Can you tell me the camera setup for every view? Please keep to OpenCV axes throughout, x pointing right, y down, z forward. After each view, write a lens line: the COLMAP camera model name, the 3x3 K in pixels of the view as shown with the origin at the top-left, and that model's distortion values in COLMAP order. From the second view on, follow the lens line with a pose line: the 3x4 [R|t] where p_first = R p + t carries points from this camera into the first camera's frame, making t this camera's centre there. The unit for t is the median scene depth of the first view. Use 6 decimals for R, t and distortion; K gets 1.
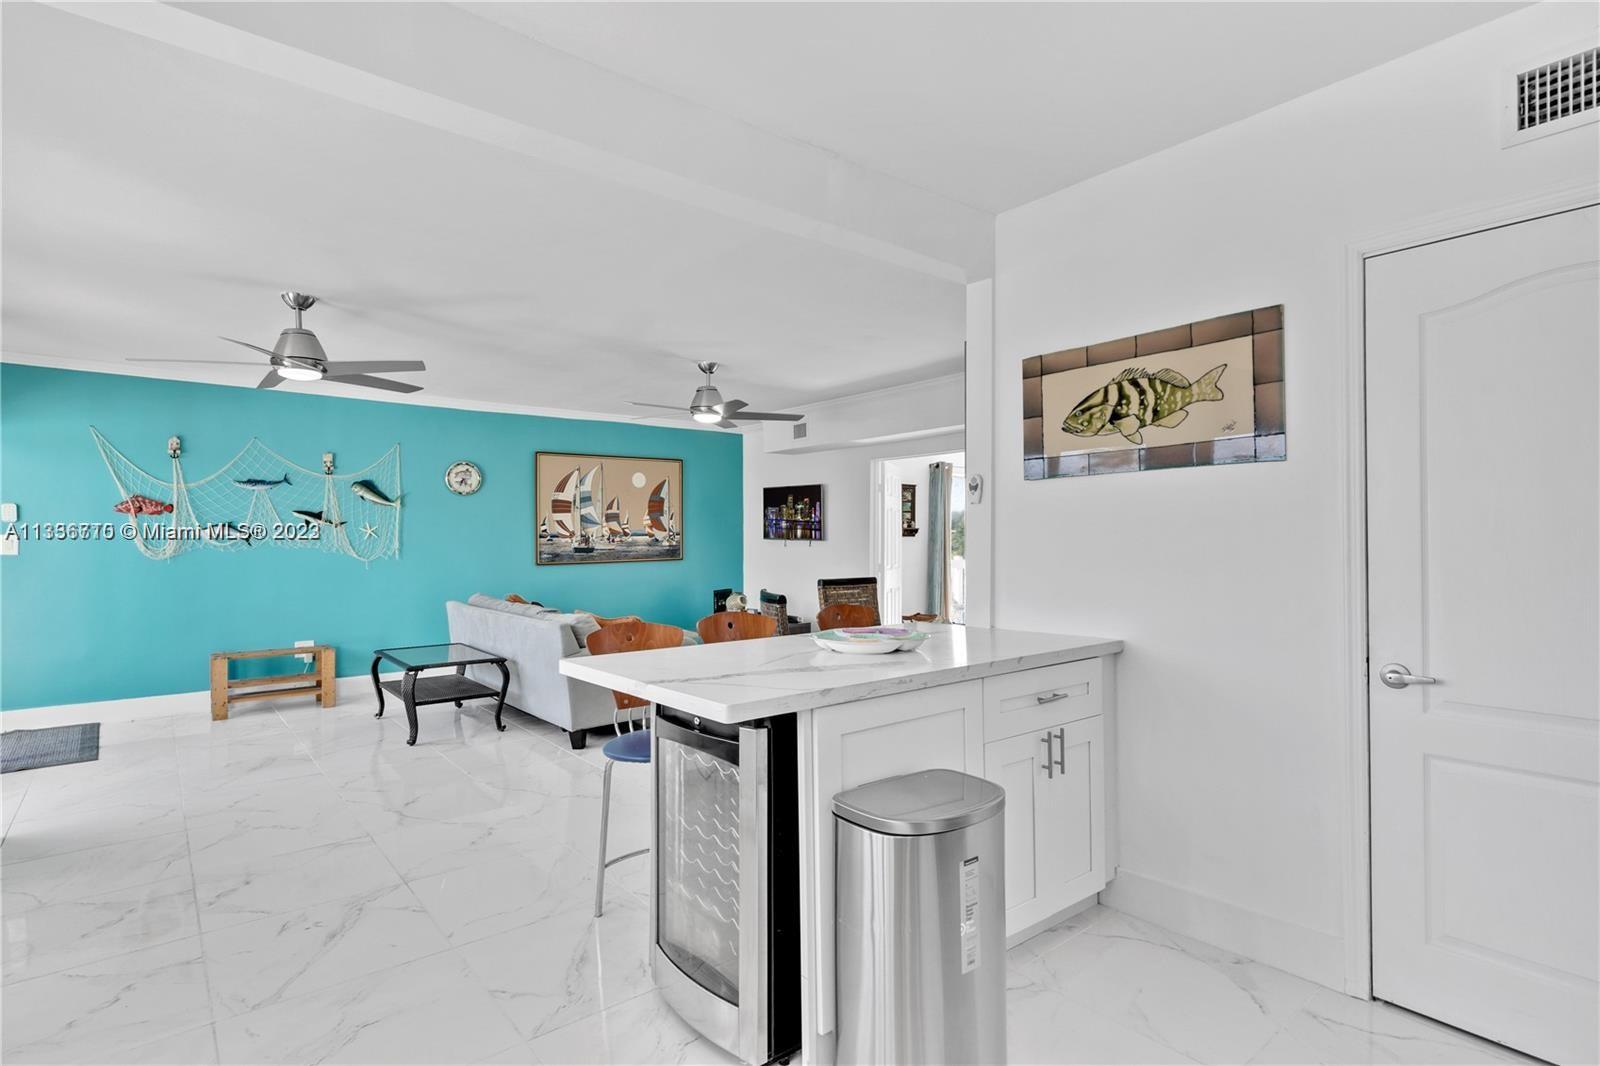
lens RADIAL K [[787.3, 0, 807.7], [0, 787.3, 541.1], [0, 0, 1]] dist [0.000426, -0.000708]
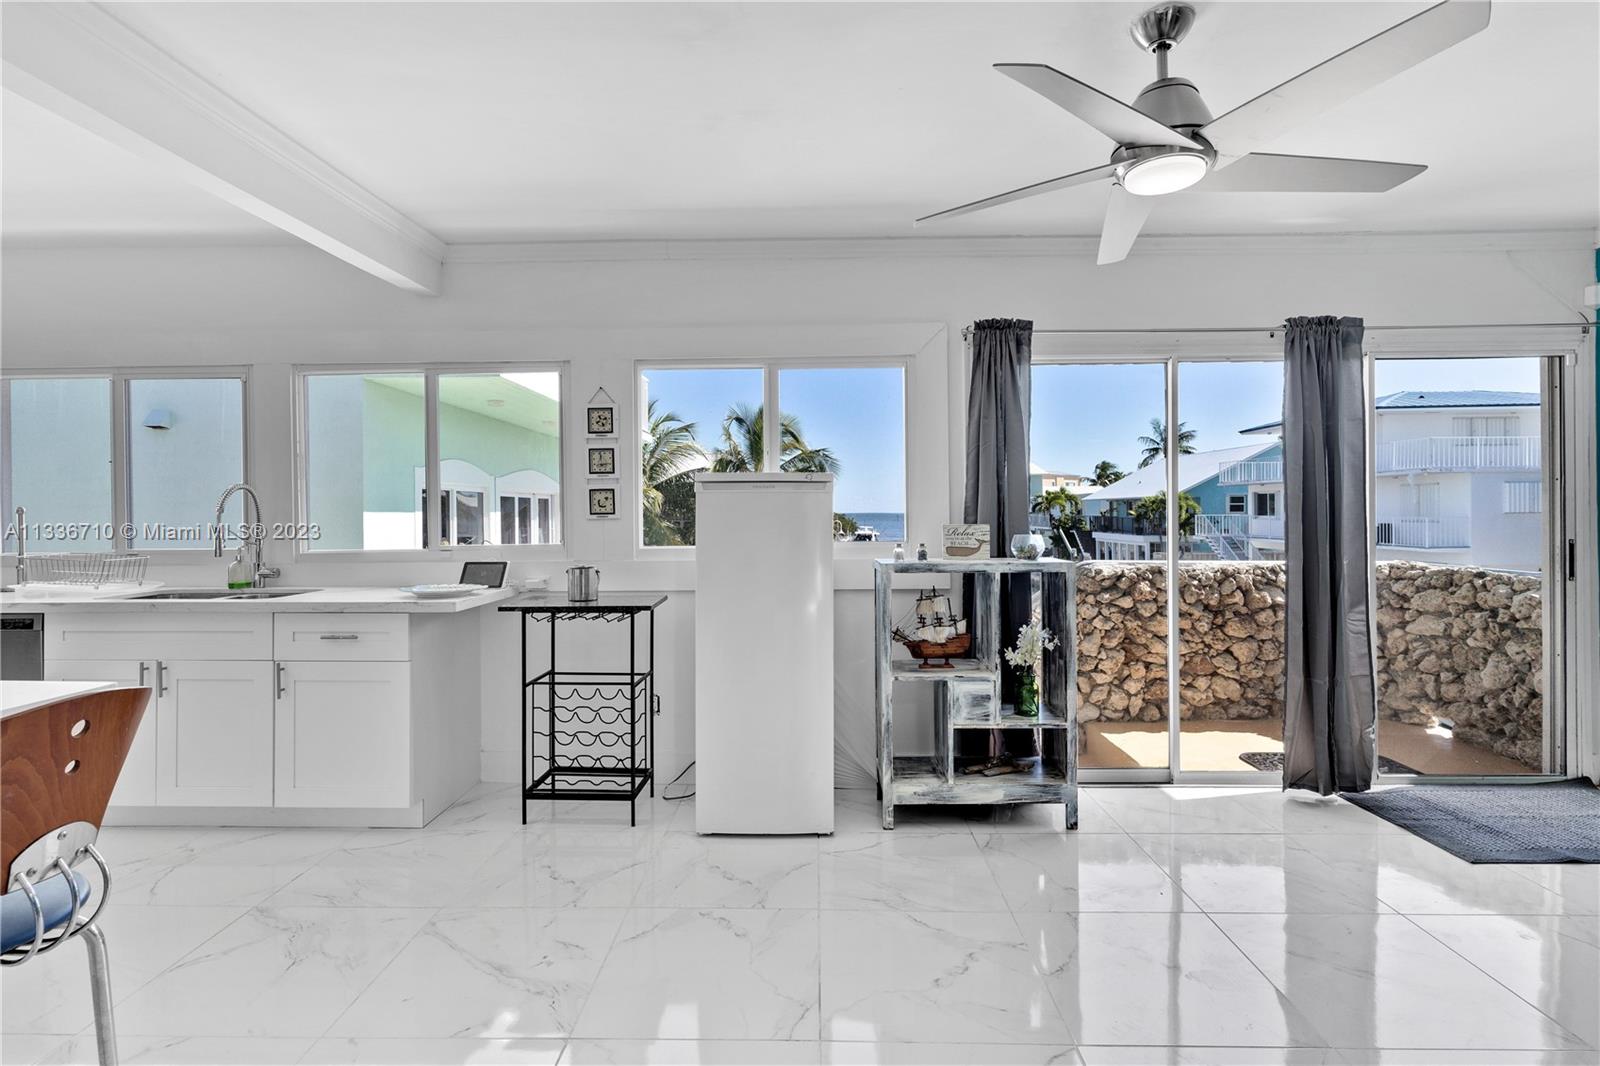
lens RADIAL K [[768.5, 0, 803.3], [0, 768.5, 510.6], [0, 0, 1]] dist [-0.001209, -0.000253]
pose [[-0.653053, 0.002470, -0.757308, -0.062000], [0.002831, 0.999996, 0.000819, -0.000915], [0.757307, -0.001609, -0.653057, 0.614475]]
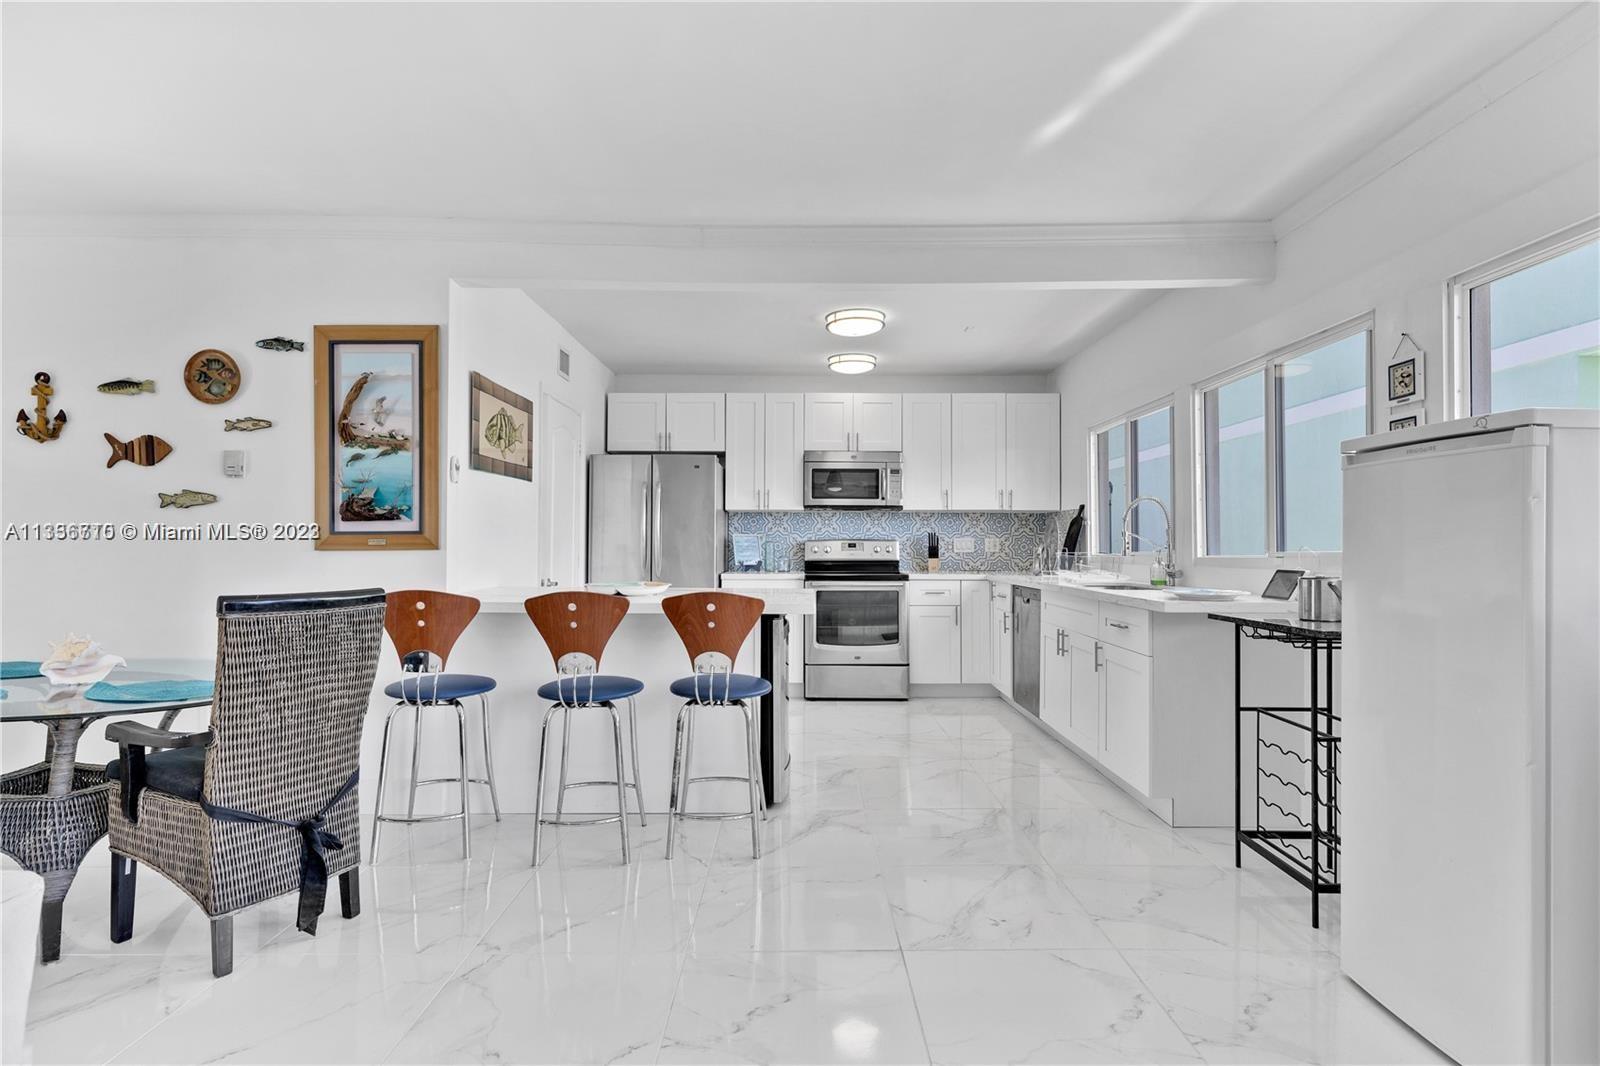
lens RADIAL K [[799.7, 0, 800.9], [0, 799.7, 536.1], [0, 0, 1]] dist [0.007492, 0.000132]
pose [[-0.766951, 0.006542, 0.641672, -0.367591], [0.001194, 0.999961, -0.008768, 0.015589], [-0.641705, -0.005958, -0.766929, 0.651855]]
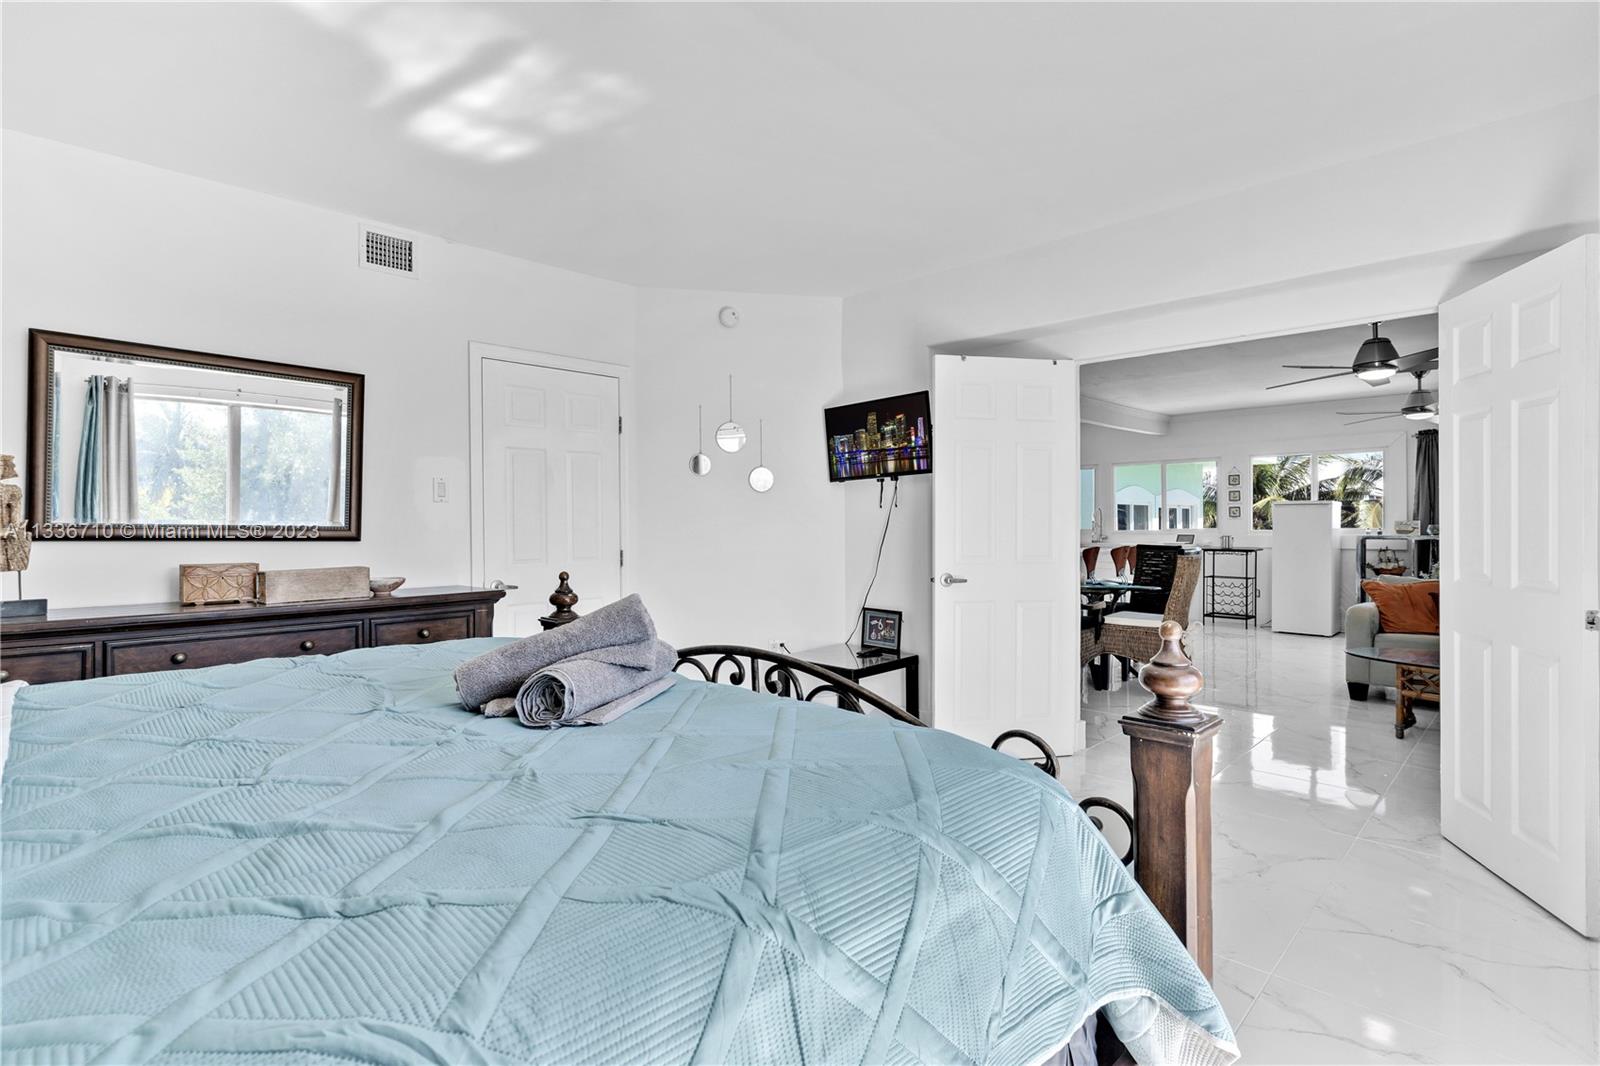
lens RADIAL K [[767.2, 0, 801.0], [0, 767.2, 531.4], [0, 0, 1]] dist [0.000296, -0.000038]
pose [[-0.995589, 0.001885, -0.093806, 0.469638], [0.000439, 0.999881, 0.015432, 0.005811], [0.093824, 0.015323, -0.995471, 1.373001]]
